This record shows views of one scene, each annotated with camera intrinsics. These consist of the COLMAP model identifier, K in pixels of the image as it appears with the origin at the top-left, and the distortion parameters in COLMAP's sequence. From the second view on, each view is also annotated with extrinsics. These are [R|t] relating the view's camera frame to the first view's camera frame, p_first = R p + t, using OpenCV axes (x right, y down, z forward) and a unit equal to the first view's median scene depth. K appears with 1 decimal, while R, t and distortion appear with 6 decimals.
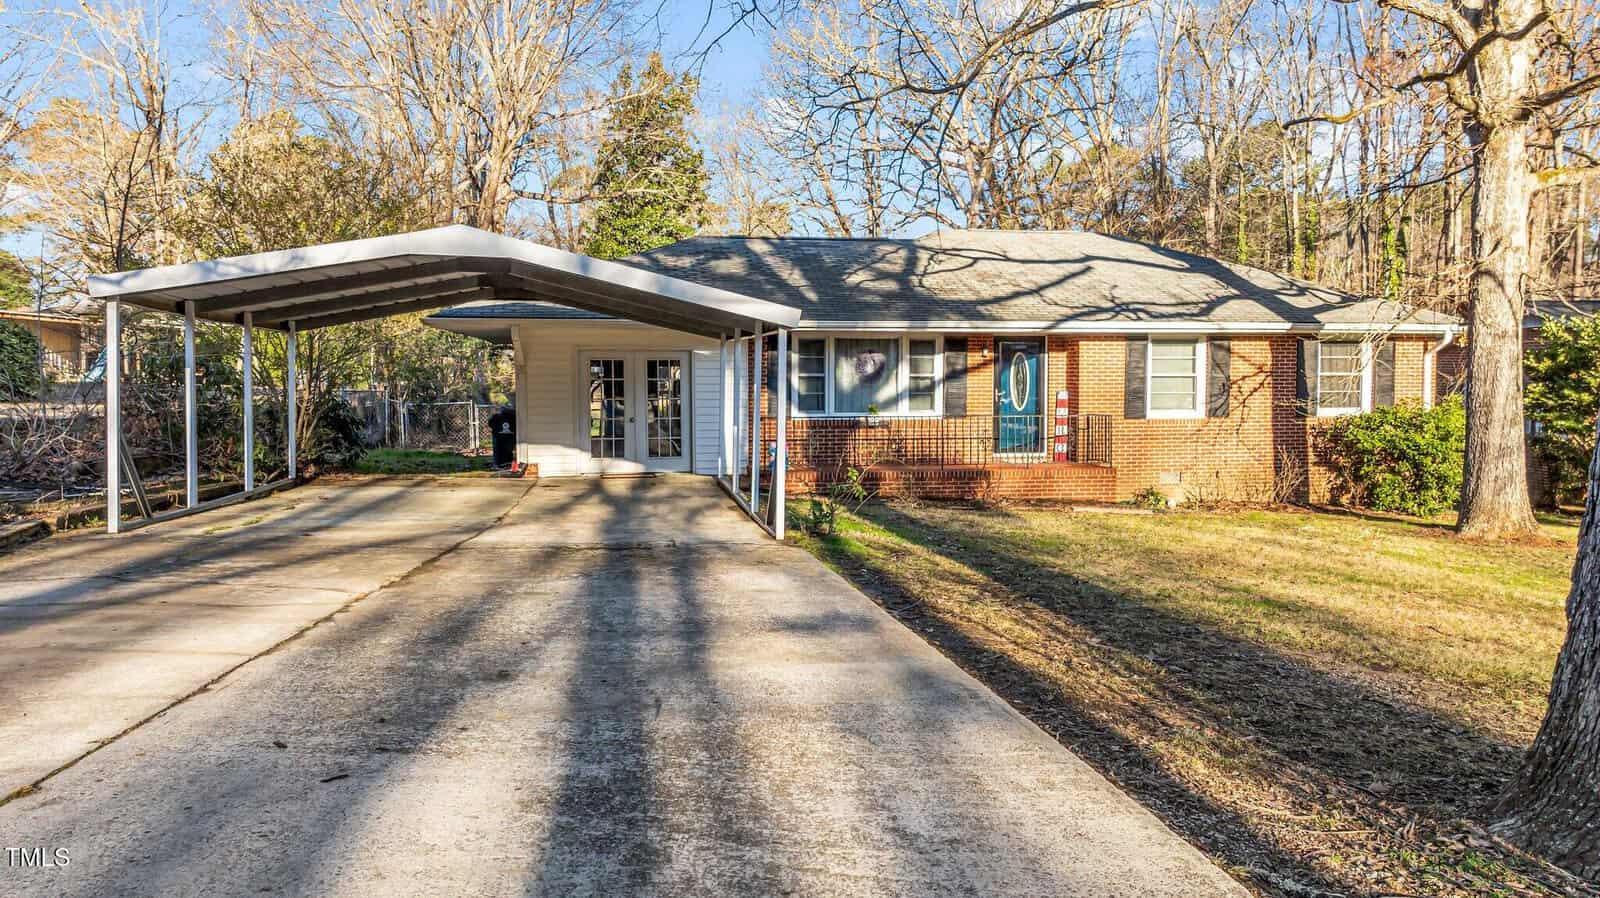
lens RADIAL K [[1143.5, 0, 800.3], [0, 1143.5, 442.6], [0, 0, 1]] dist [-0.038717, 0.041261]
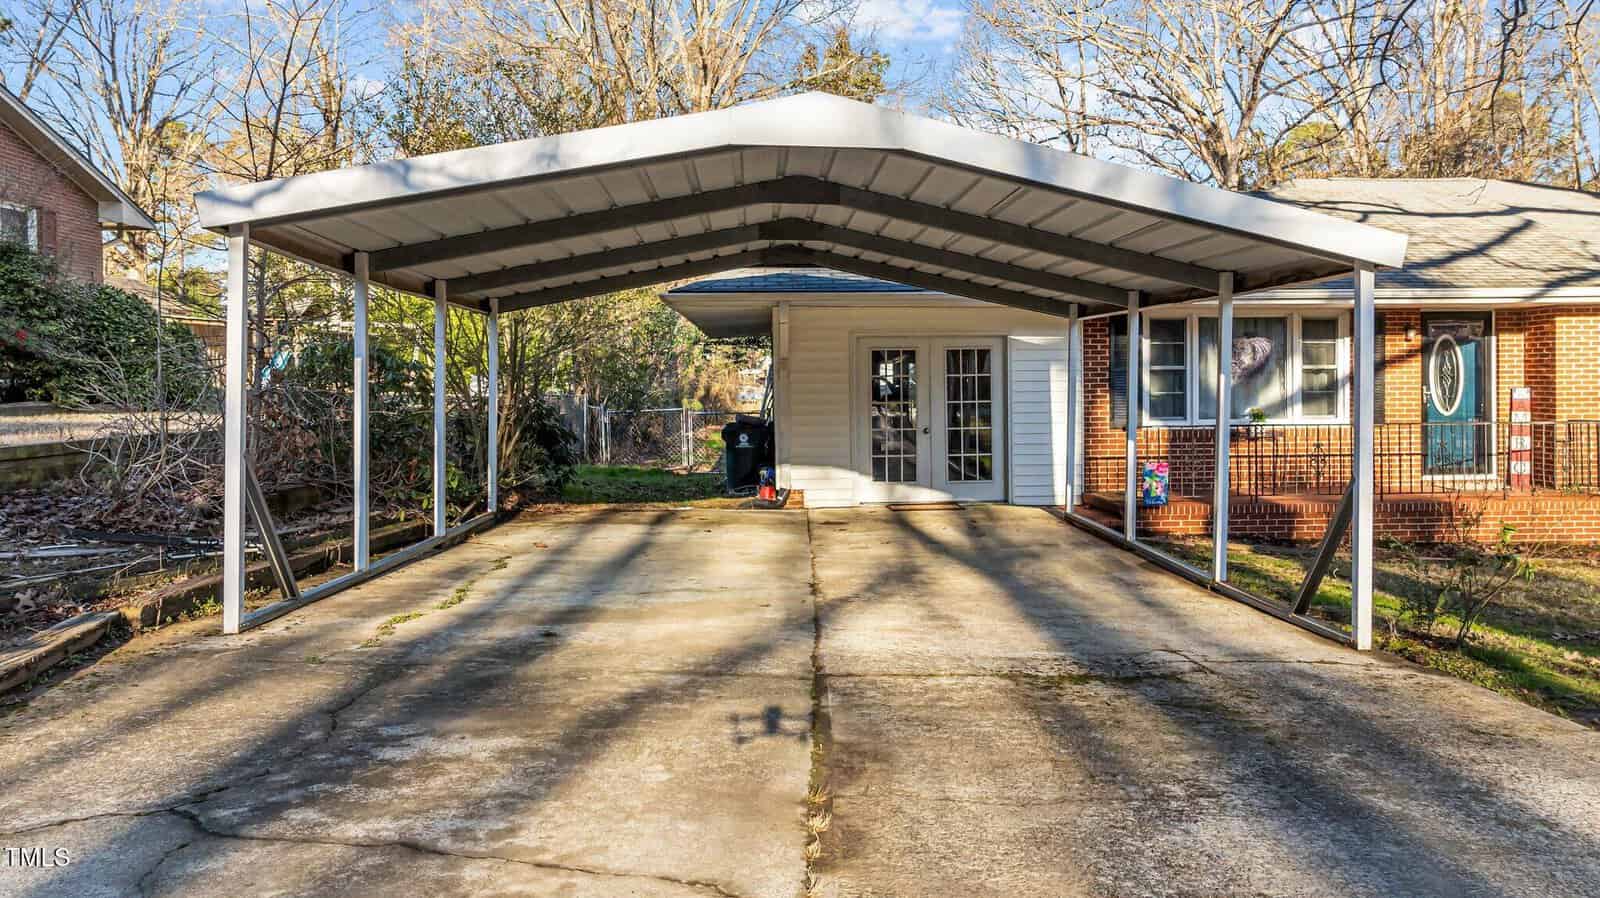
lens RADIAL K [[1152.1, 0, 801.0], [0, 1152.1, 399.9], [0, 0, 1]] dist [-0.020752, -0.005001]
pose [[0.991782, -0.006003, -0.127802, -0.128783], [0.000595, 0.999104, -0.042314, -0.007926], [0.127941, 0.041890, 0.990897, 0.240686]]
